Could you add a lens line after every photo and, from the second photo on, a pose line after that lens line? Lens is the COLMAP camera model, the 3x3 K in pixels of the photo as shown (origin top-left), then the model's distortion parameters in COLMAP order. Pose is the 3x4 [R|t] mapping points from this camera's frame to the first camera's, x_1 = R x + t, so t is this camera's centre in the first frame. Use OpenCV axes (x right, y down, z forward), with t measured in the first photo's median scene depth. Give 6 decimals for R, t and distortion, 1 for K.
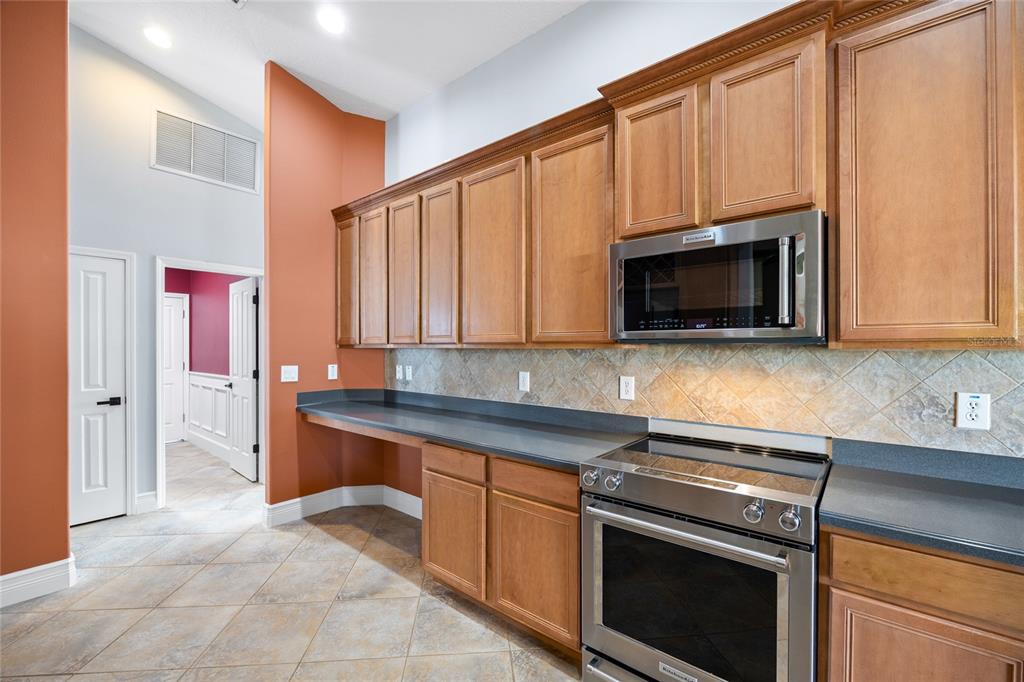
lens RADIAL K [[439.5, 0, 513.8], [0, 439.5, 346.8], [0, 0, 1]] dist [-0.000614, -0.000052]
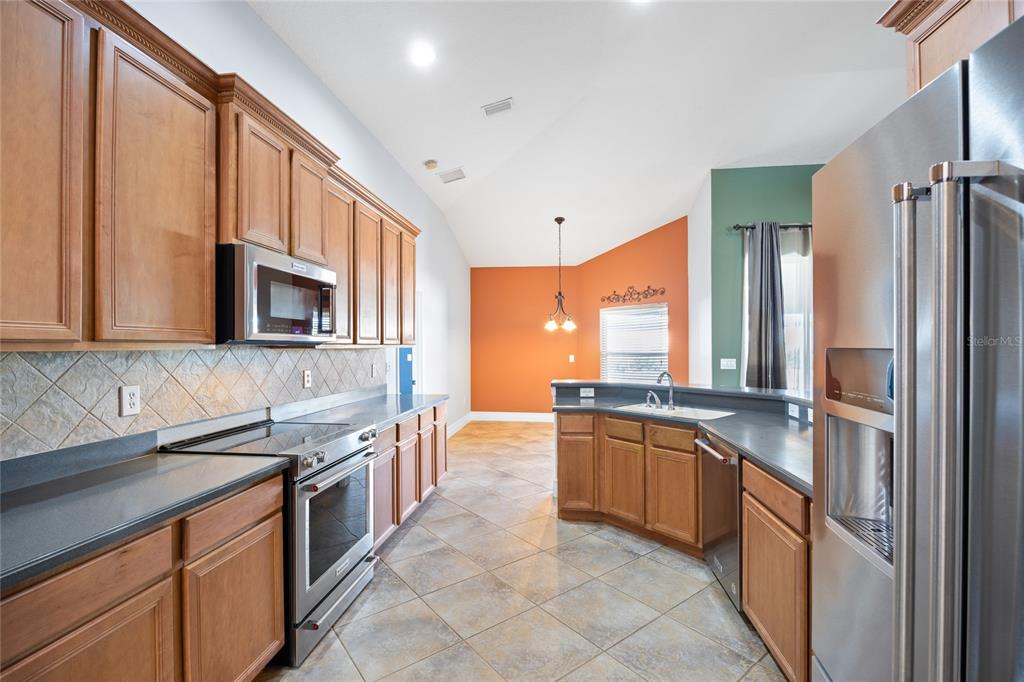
lens RADIAL K [[439.5, 0, 513.8], [0, 439.5, 346.8], [0, 0, 1]] dist [-0.000614, -0.000052]
pose [[-0.537786, -0.000462, 0.843081, -0.809063], [0.000366, 1.000000, 0.000781, -0.002381], [-0.843081, 0.000729, -0.537786, 0.884065]]
